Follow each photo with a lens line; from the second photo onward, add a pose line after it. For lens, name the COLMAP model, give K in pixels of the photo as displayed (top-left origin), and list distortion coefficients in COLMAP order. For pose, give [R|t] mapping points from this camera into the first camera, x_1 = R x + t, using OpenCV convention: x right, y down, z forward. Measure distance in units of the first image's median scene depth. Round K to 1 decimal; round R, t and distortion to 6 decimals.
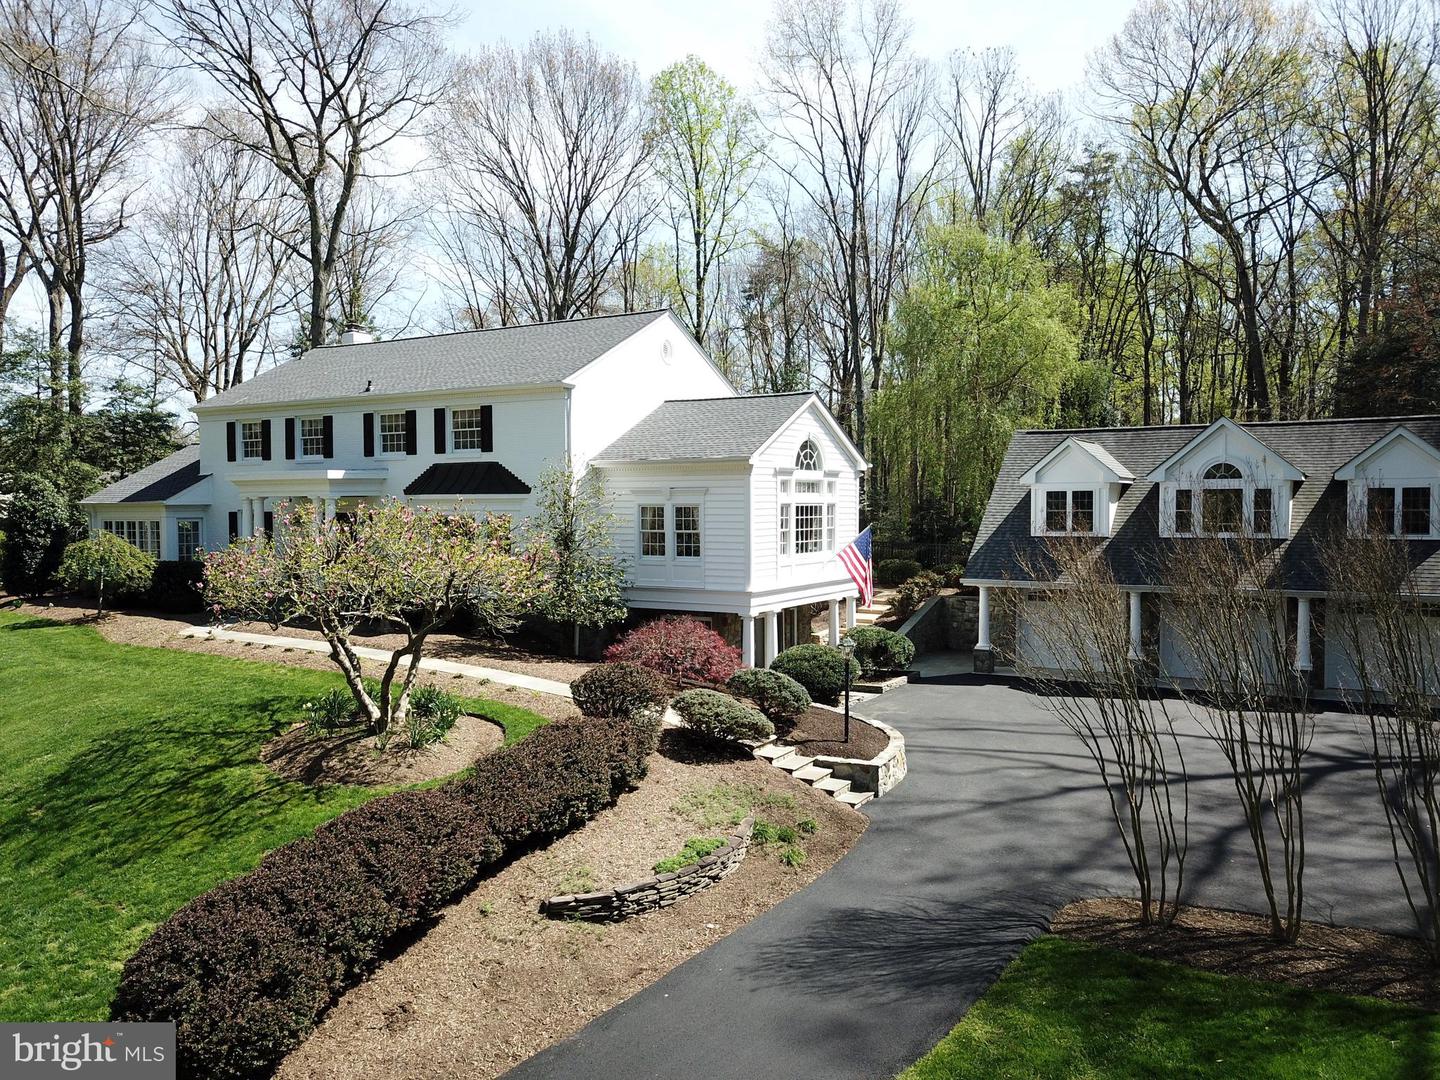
lens RADIAL K [[1117.3, 0, 721.4], [0, 1117.3, 543.2], [0, 0, 1]] dist [0.033314, -0.019799]
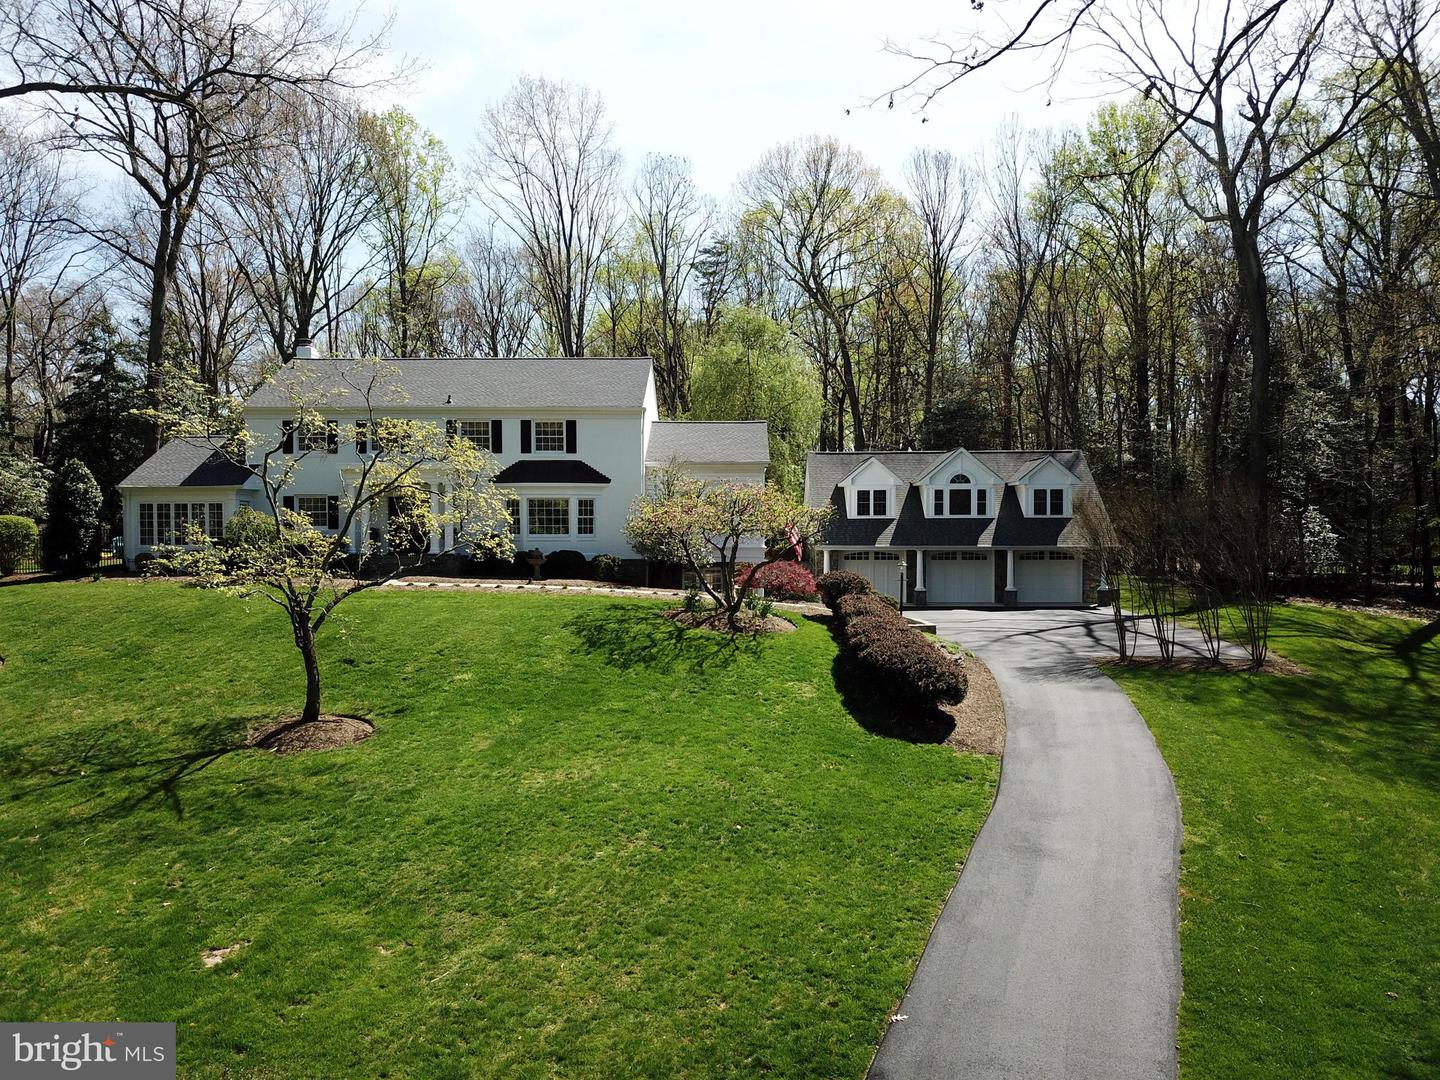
lens RADIAL K [[1117.3, 0, 716.7], [0, 1117.3, 537.7], [0, 0, 1]] dist [0.033314, -0.019799]
pose [[0.870817, -0.003944, 0.491591, -0.707048], [0.013980, 0.999762, -0.016745, 0.047811], [-0.491408, 0.021454, 0.870665, -0.288705]]
